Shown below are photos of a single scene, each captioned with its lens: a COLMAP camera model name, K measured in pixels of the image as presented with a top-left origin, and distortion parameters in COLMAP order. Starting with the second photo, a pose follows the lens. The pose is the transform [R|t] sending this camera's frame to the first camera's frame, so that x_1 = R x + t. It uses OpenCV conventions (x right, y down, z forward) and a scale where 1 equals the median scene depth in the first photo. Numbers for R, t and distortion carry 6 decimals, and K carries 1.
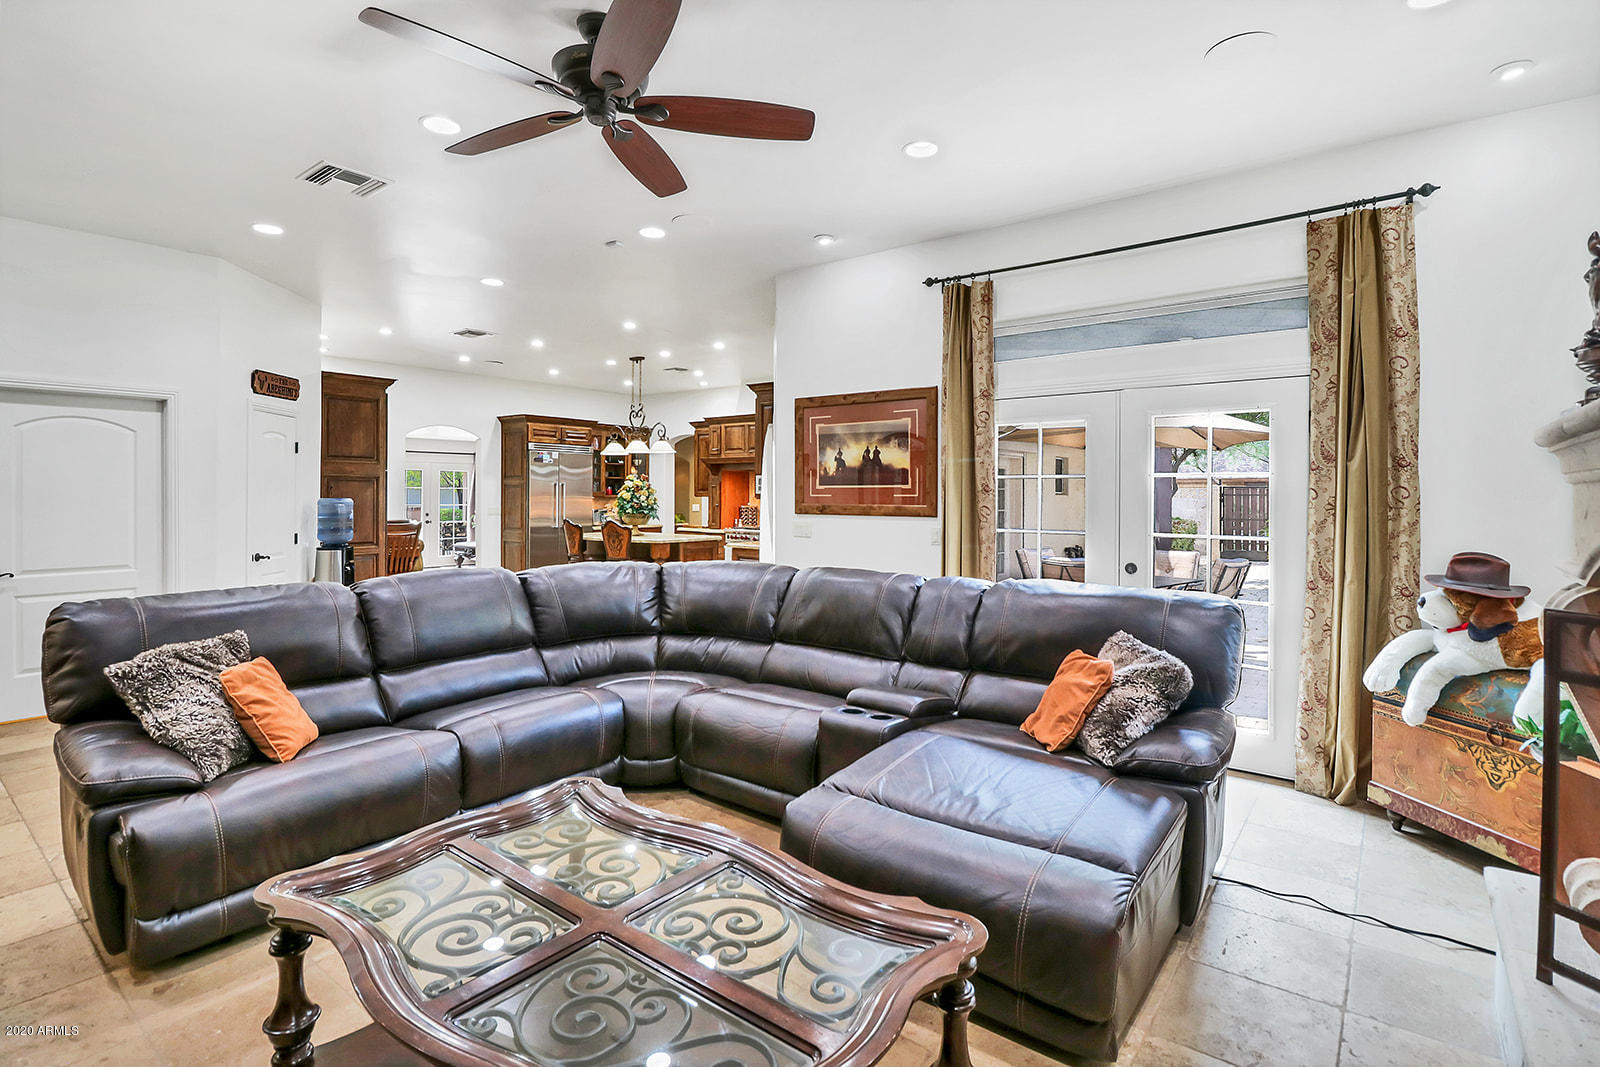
lens RADIAL K [[760.7, 0, 798.4], [0, 760.7, 498.4], [0, 0, 1]] dist [-0.011649, -0.002776]
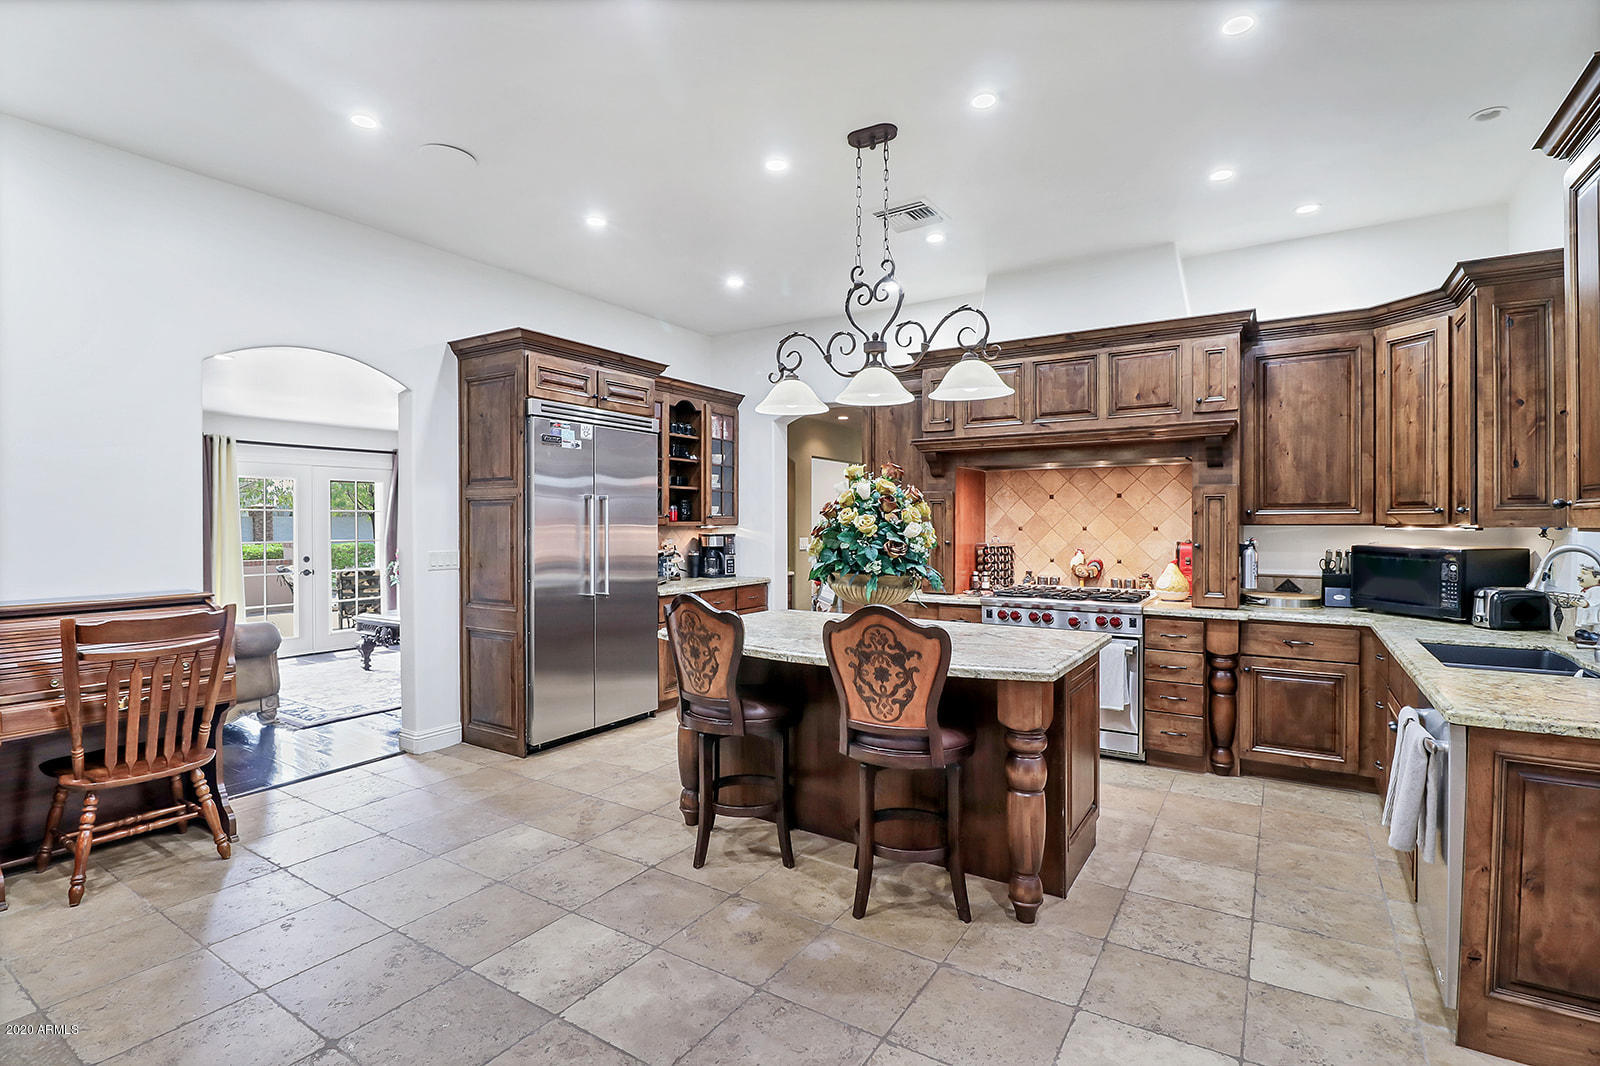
lens RADIAL K [[760.7, 0, 792.9], [0, 760.7, 533.1], [0, 0, 1]] dist [-0.011649, -0.002776]
pose [[0.996520, -0.006192, 0.083127, -0.237848], [0.005481, 0.999946, 0.008781, -0.001471], [-0.083177, -0.008295, 0.996500, 0.551955]]
